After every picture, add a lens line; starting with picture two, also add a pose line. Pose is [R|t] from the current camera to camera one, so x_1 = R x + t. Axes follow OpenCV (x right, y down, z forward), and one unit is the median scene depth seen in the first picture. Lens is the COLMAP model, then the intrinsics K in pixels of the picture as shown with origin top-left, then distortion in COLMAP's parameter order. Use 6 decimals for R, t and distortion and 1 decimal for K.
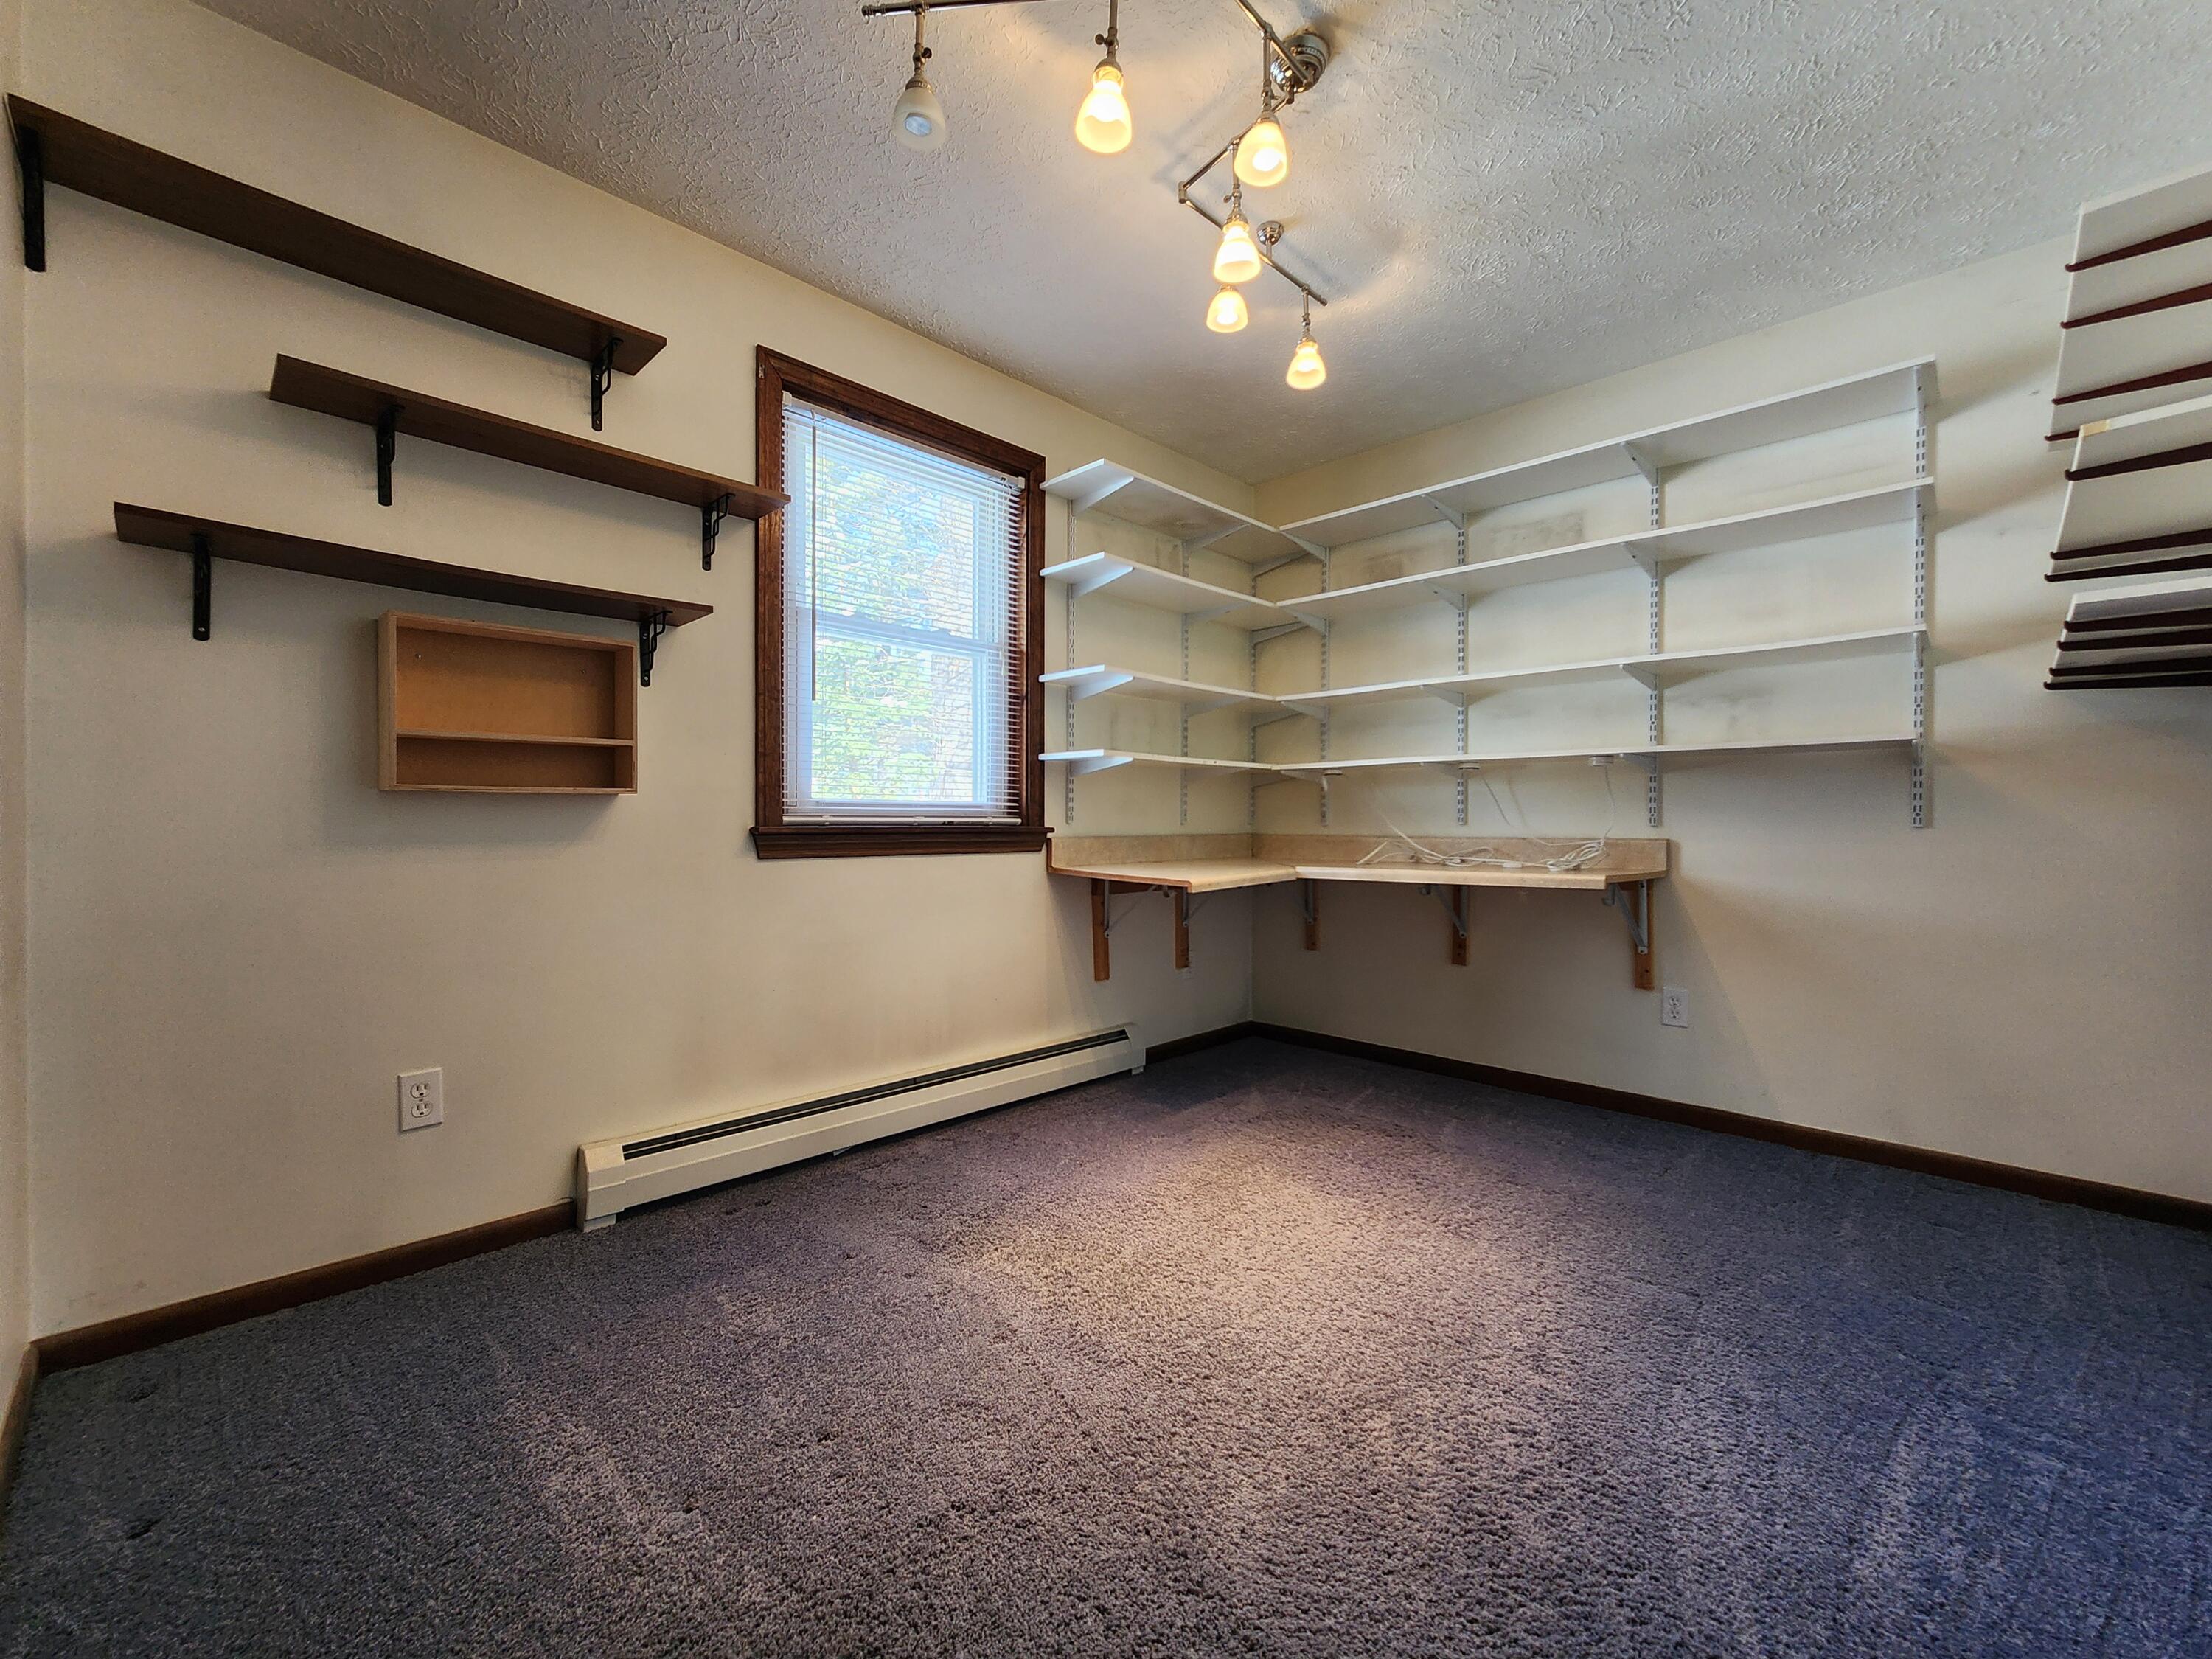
lens RADIAL K [[900.7, 0, 1116.2], [0, 900.7, 813.1], [0, 0, 1]] dist [-0.000823, -0.000114]
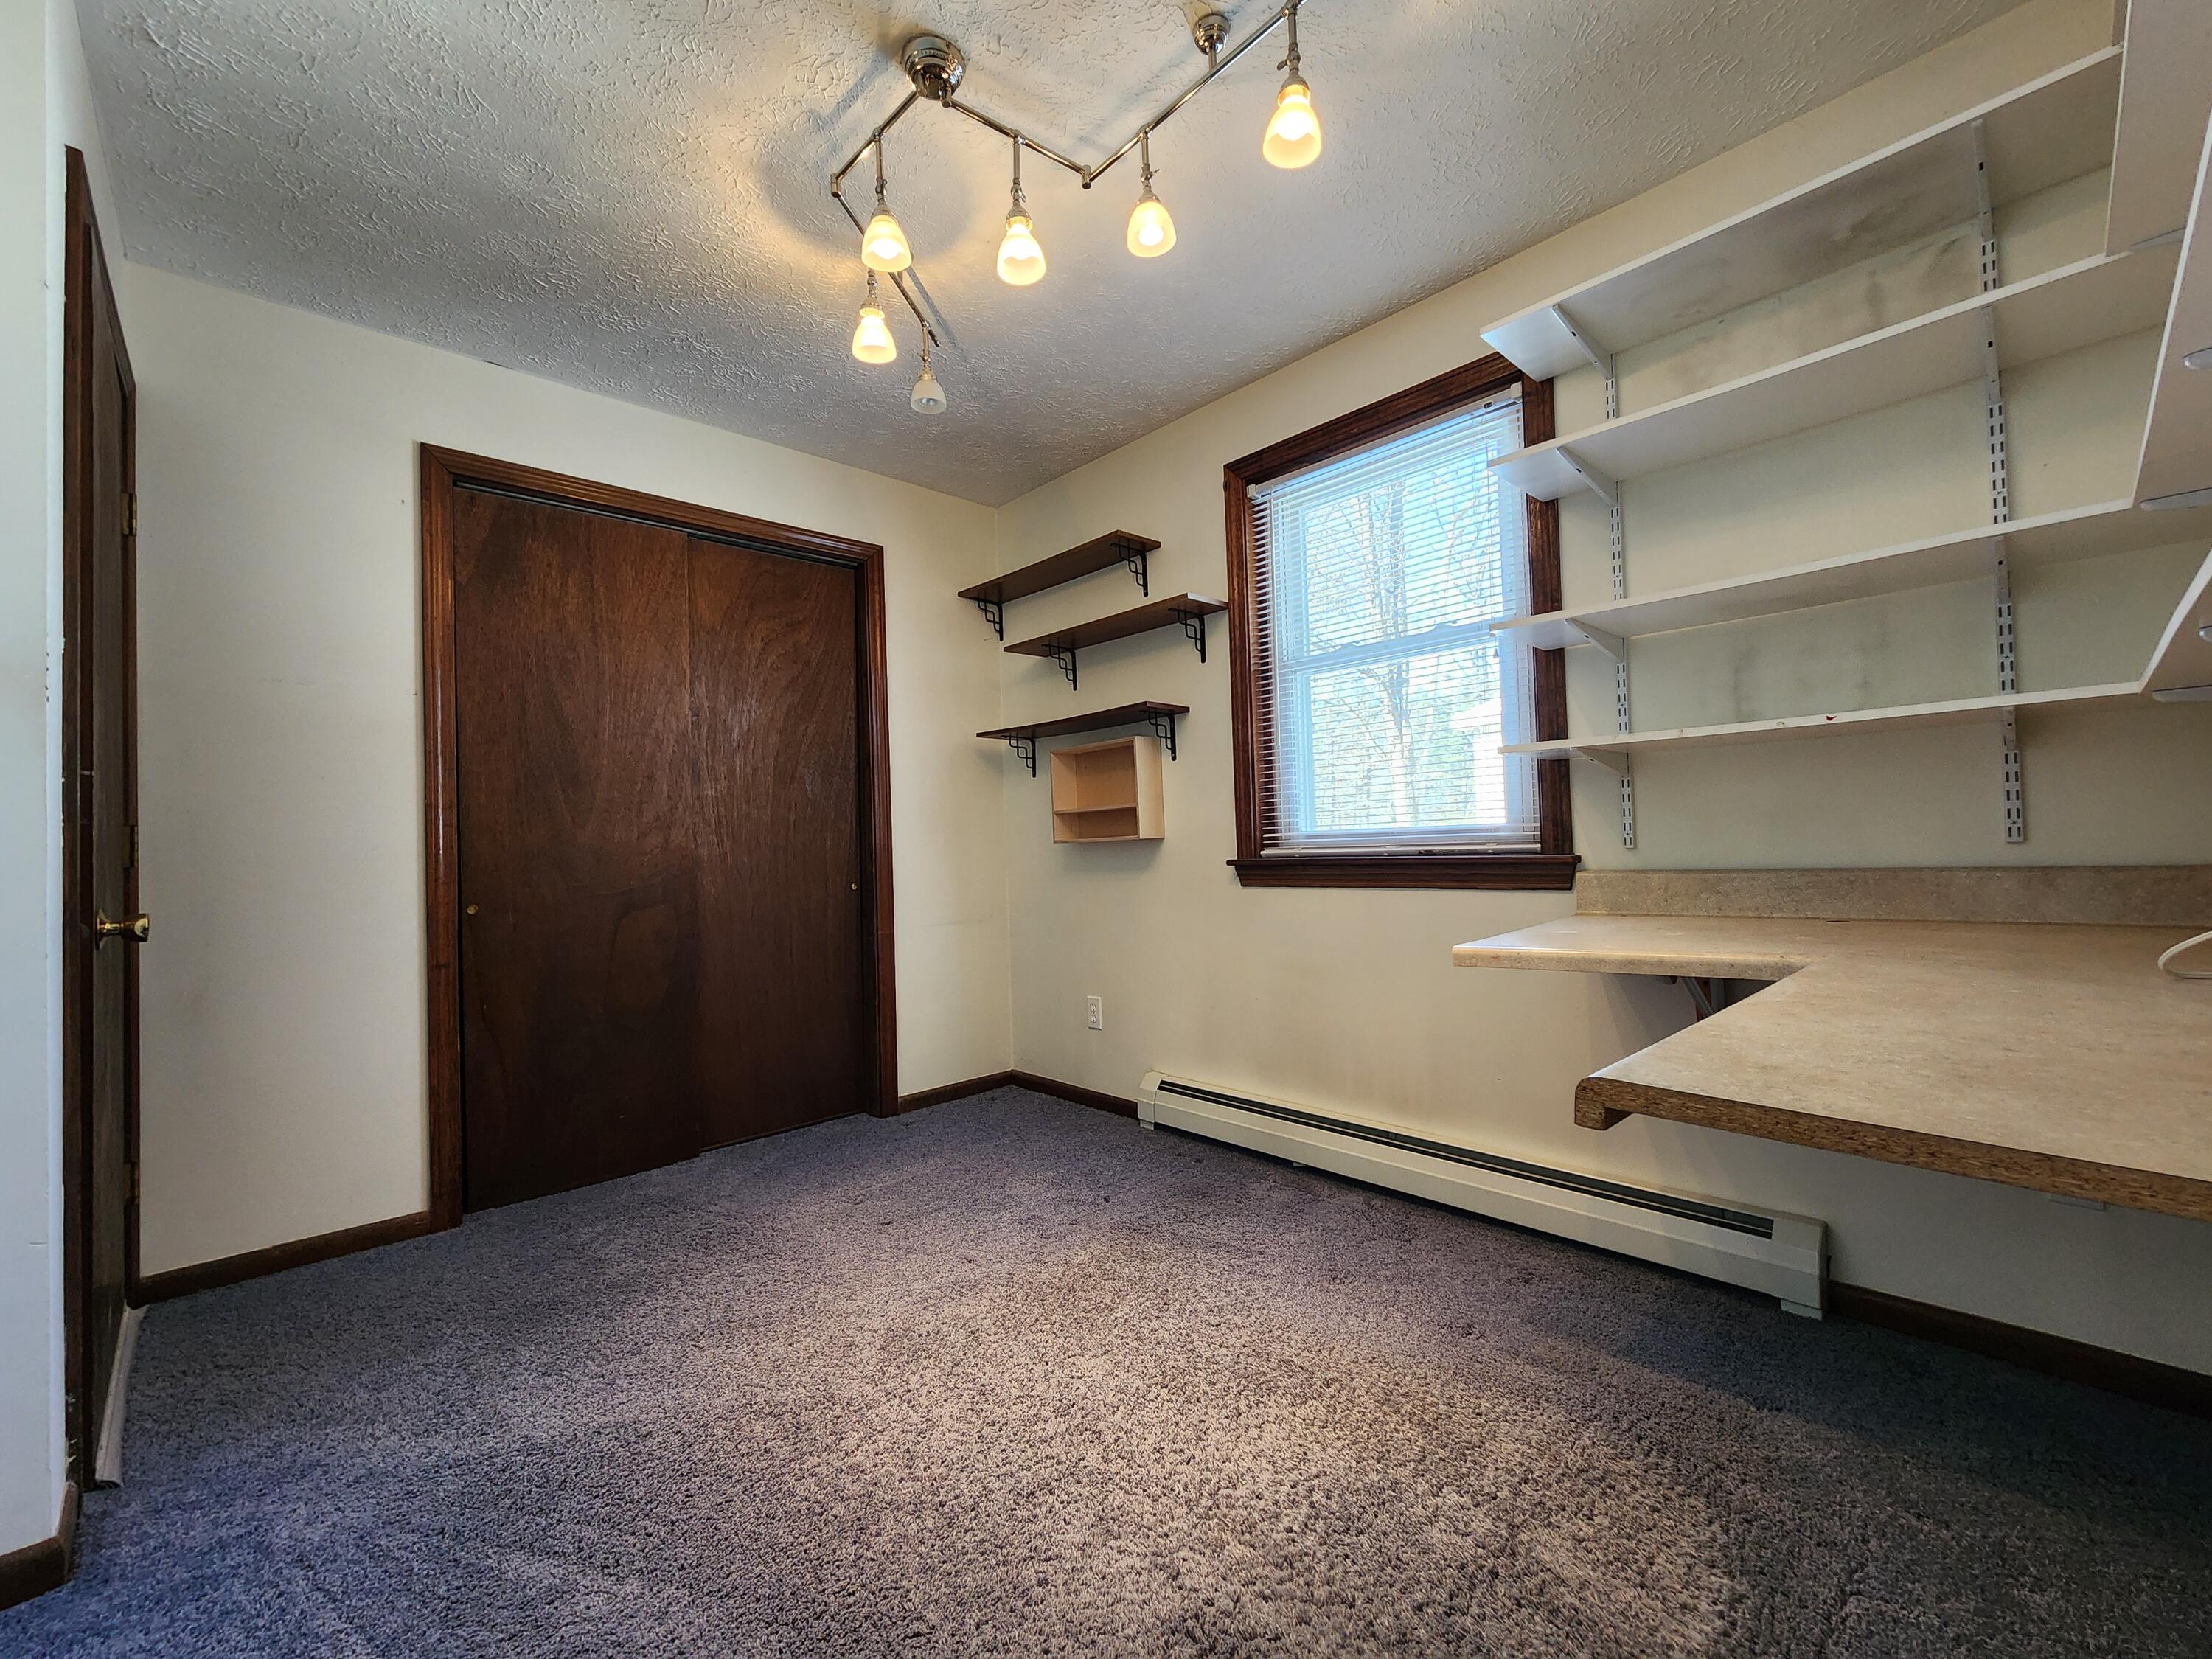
lens RADIAL K [[918.7, 0, 1113.1], [0, 918.7, 827.2], [0, 0, 1]] dist [0.001182, 0.000167]
pose [[-0.044259, -0.033046, -0.998473, 0.761859], [0.031858, 0.998898, -0.034472, 0.008832], [0.998512, -0.033335, -0.043157, 0.803637]]
